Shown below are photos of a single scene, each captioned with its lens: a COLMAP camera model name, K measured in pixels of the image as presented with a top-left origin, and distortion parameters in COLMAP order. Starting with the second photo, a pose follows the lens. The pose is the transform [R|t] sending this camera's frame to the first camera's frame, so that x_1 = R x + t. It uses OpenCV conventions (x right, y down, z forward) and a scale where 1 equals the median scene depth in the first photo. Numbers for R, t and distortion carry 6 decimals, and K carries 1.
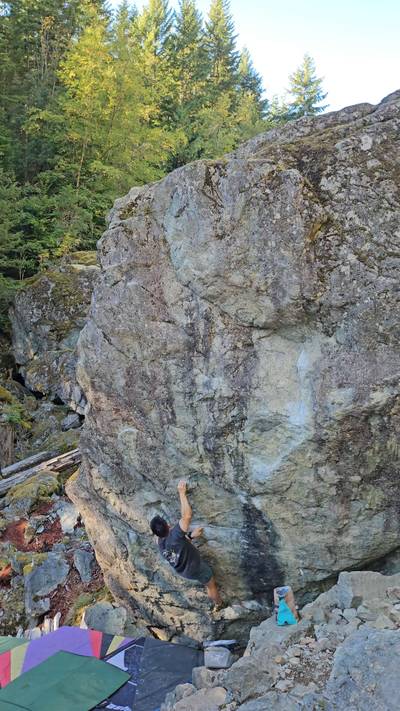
lens RADIAL K [[650.7, 0, 200.0], [0, 650.7, 346.6], [0, 0, 1]] dist [0.003323, 0.000165]
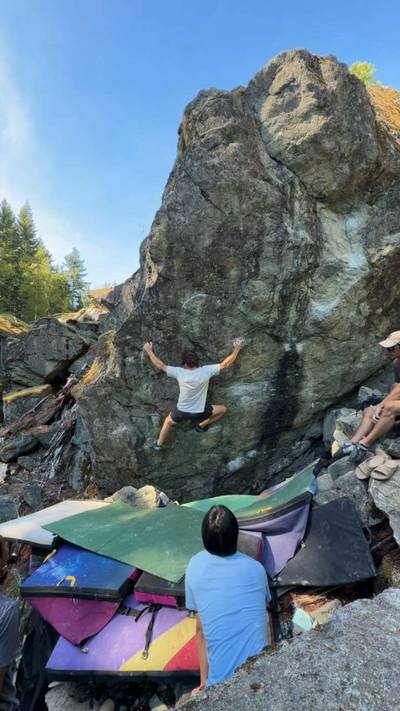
lens RADIAL K [[313.1, 0, 200.0], [0, 313.1, 355.5], [0, 0, 1]] dist [0.000601, 0.000146]
pose [[0.835493, 0.003699, 0.549489, -0.472090], [0.082035, 0.987931, -0.131384, 0.351686], [-0.543343, 0.154848, 0.825106, 0.636506]]
